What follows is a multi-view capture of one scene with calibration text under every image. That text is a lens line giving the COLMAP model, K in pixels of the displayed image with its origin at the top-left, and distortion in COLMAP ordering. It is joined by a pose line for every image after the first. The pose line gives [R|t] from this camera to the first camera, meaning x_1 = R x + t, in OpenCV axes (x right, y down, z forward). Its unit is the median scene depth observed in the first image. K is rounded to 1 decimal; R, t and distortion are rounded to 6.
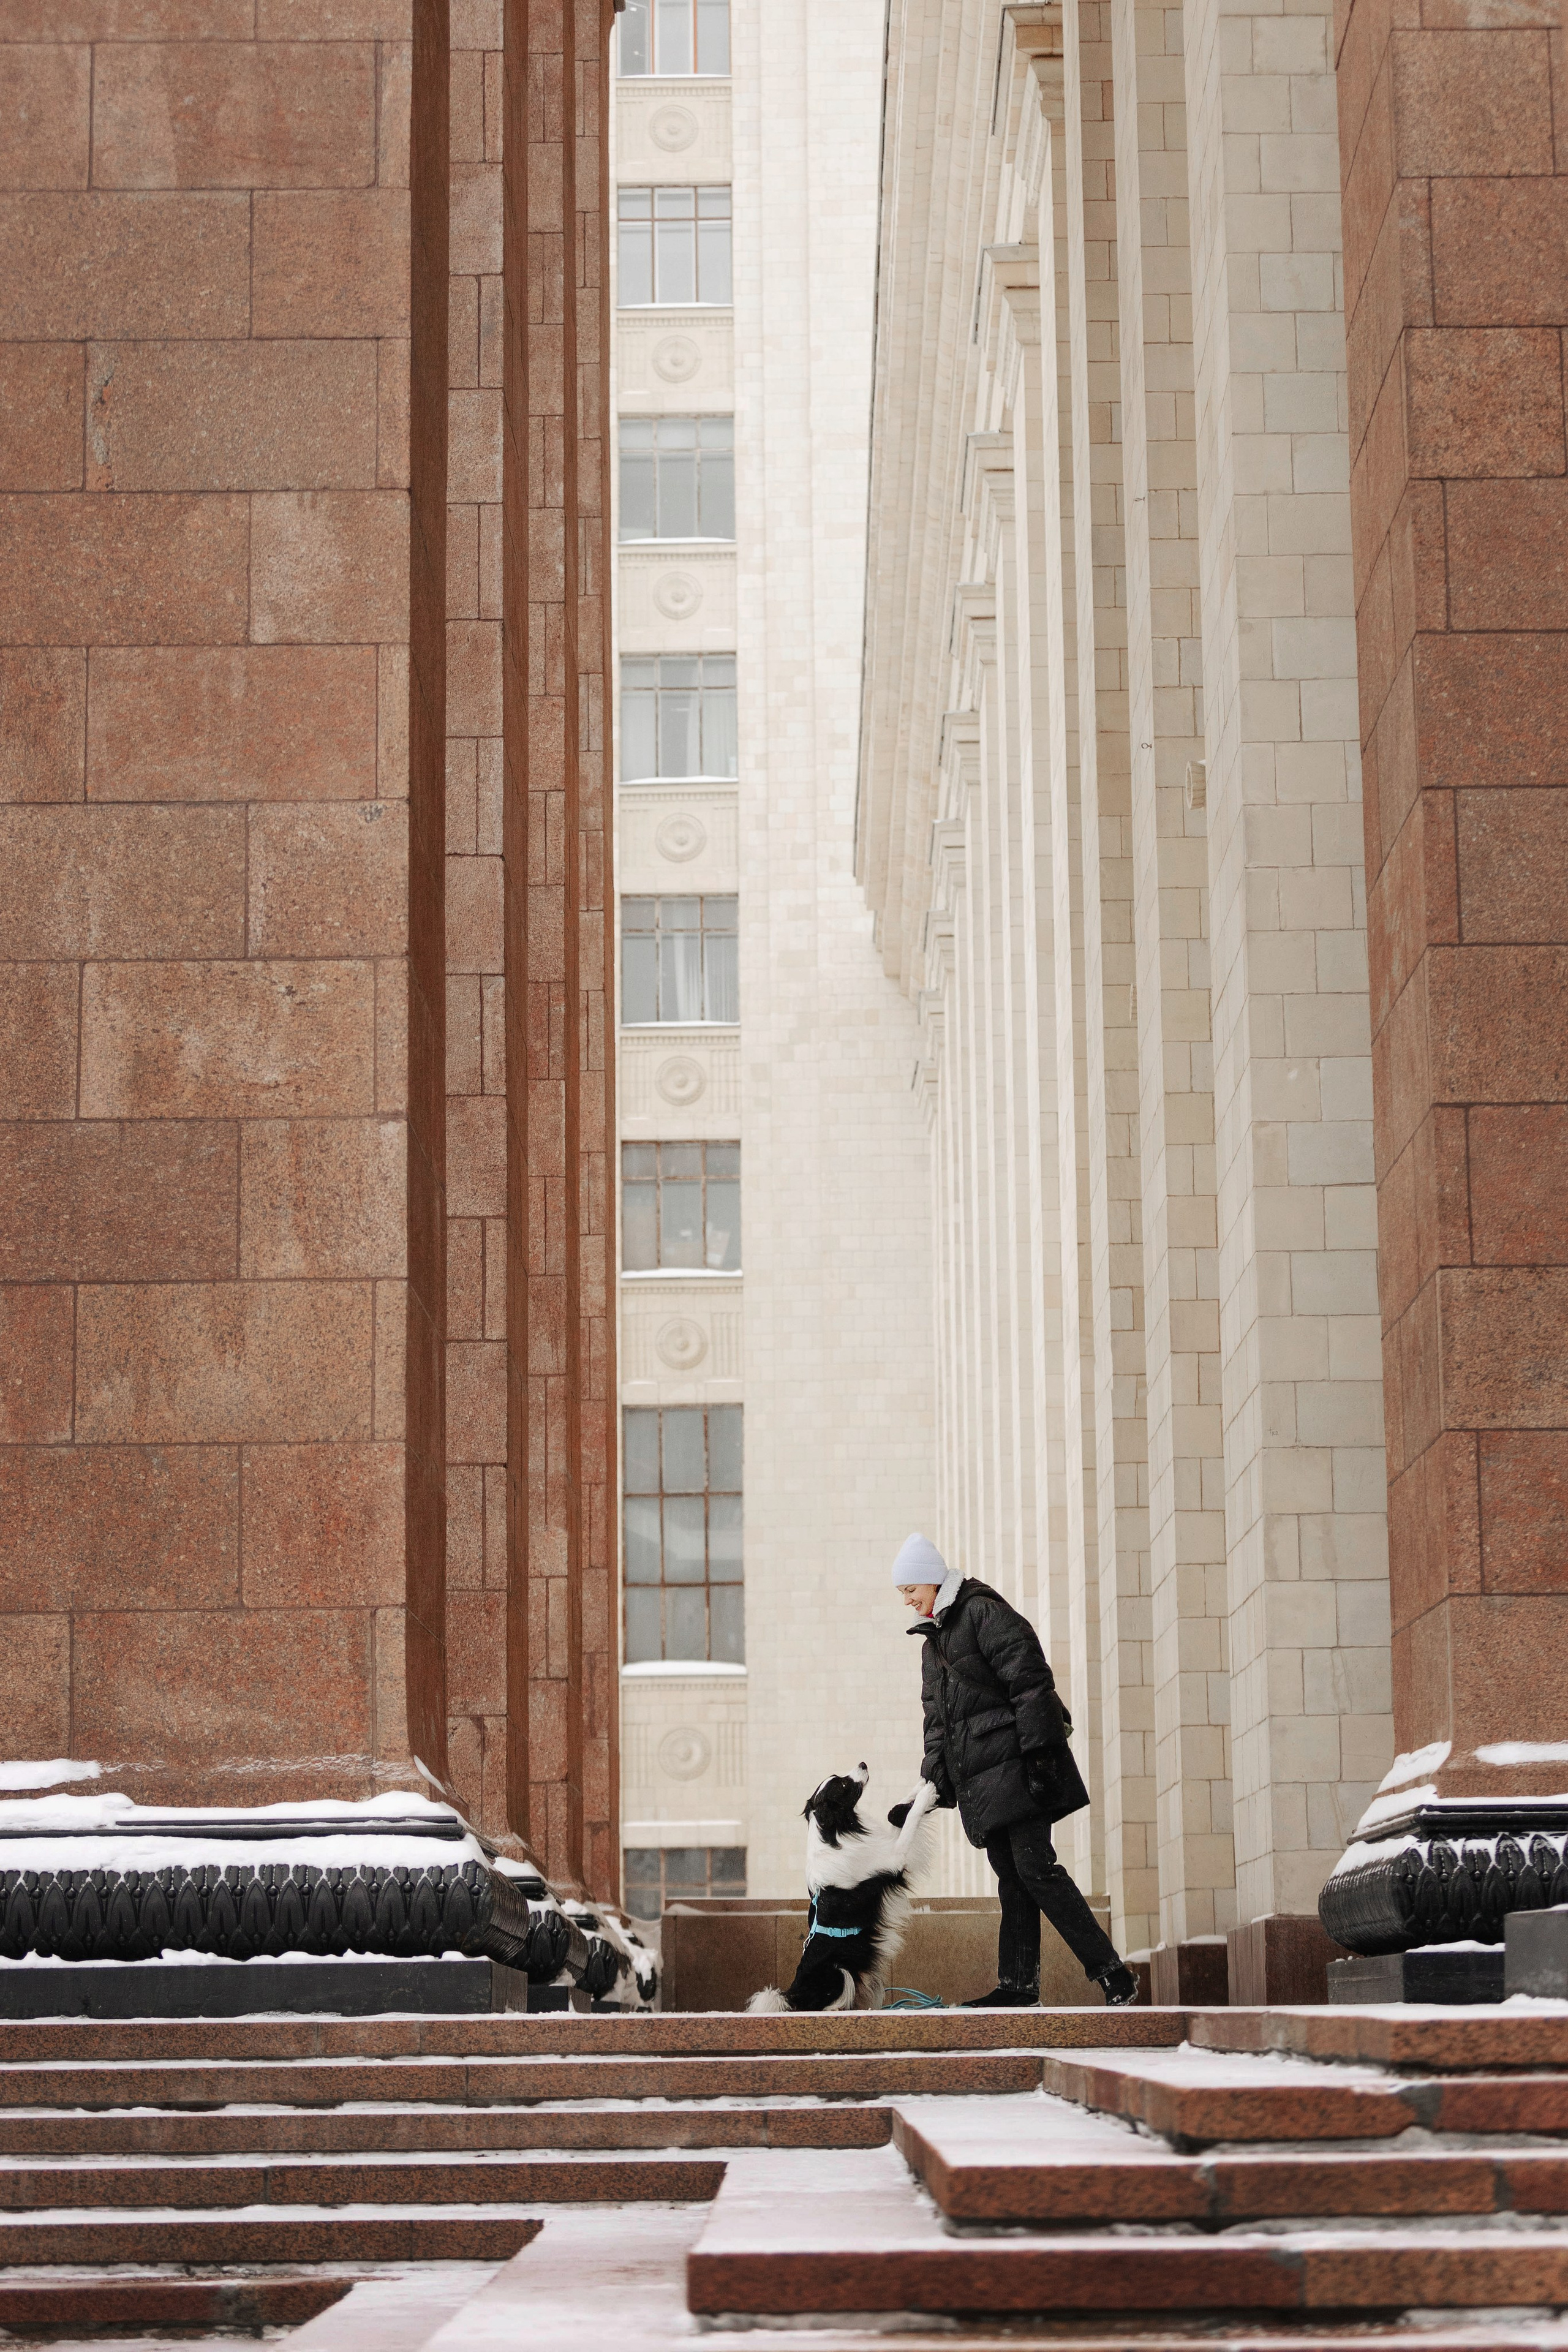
lens RADIAL K [[4753.5, 0, 784.0], [0, 4753.5, 1176.0], [0, 0, 1]] dist [0.045160, -0.261854]
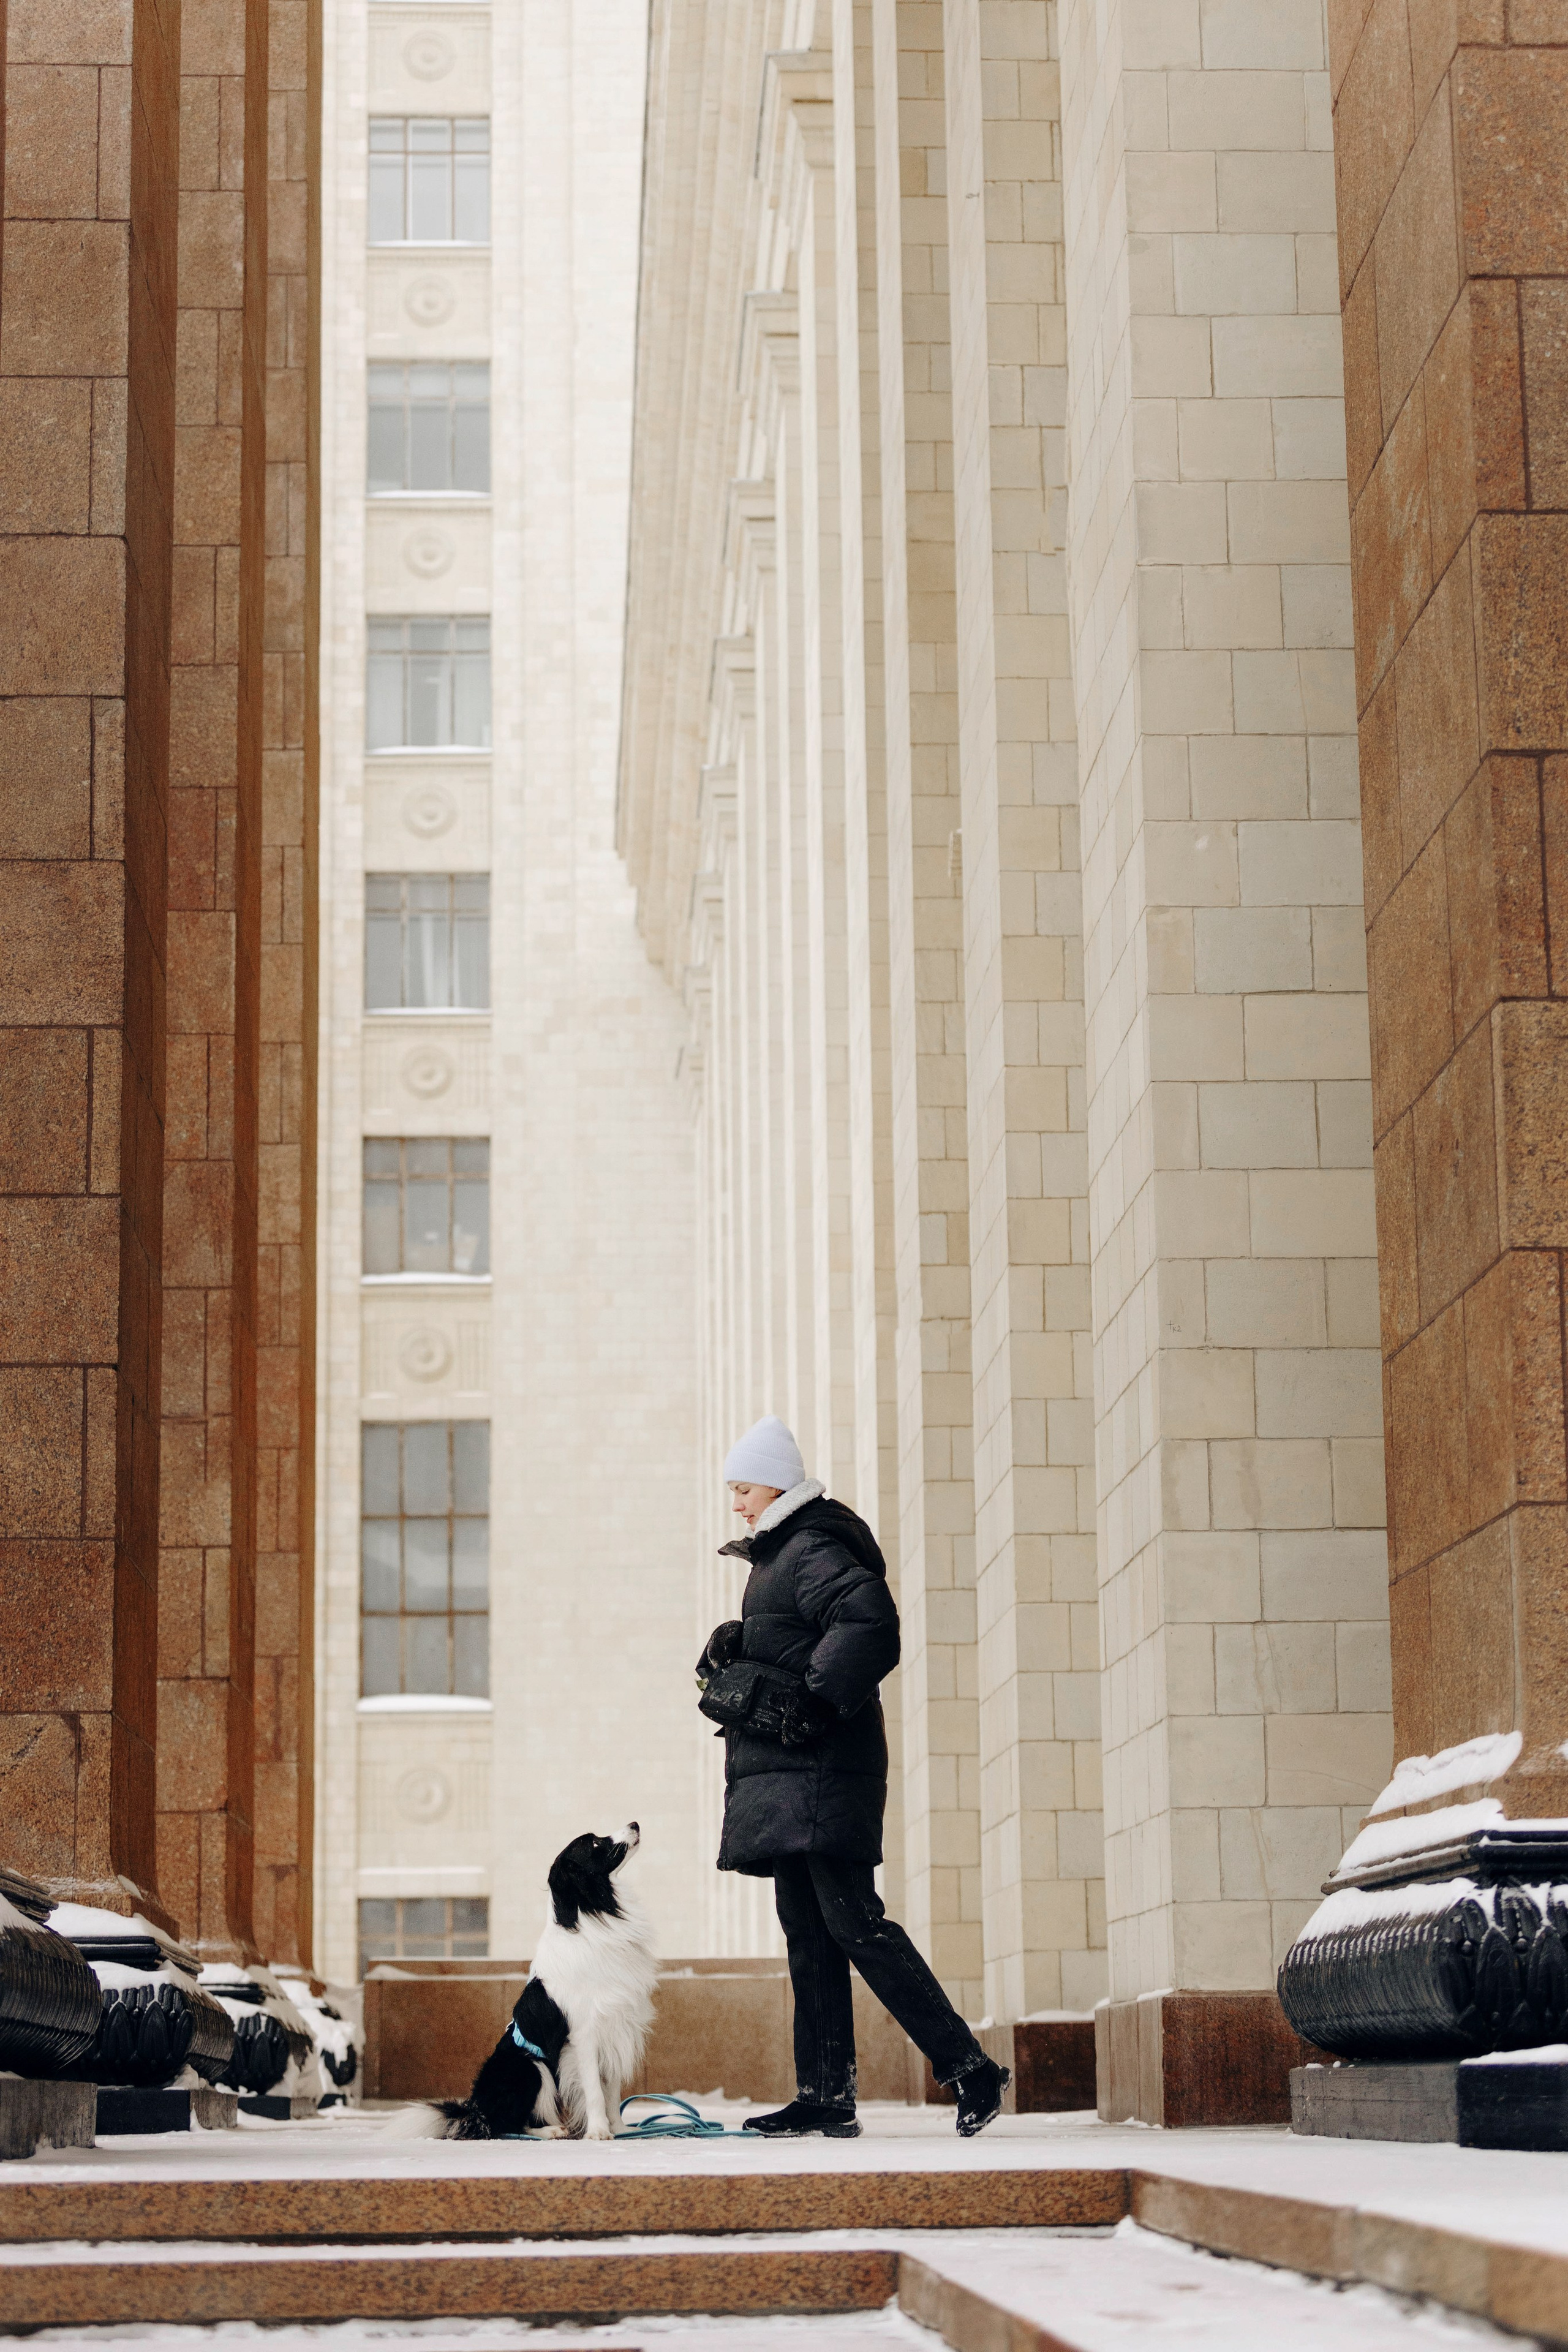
lens RADIAL K [[4795.7, 0, 749.8], [0, 4795.7, 1173.6], [0, 0, 1]] dist [-0.022440, 0.112610]
pose [[0.999055, 0.008193, 0.042681, 0.006095], [-0.007778, 0.999921, -0.009892, 0.036608], [-0.042758, 0.009550, 0.999040, 0.258653]]
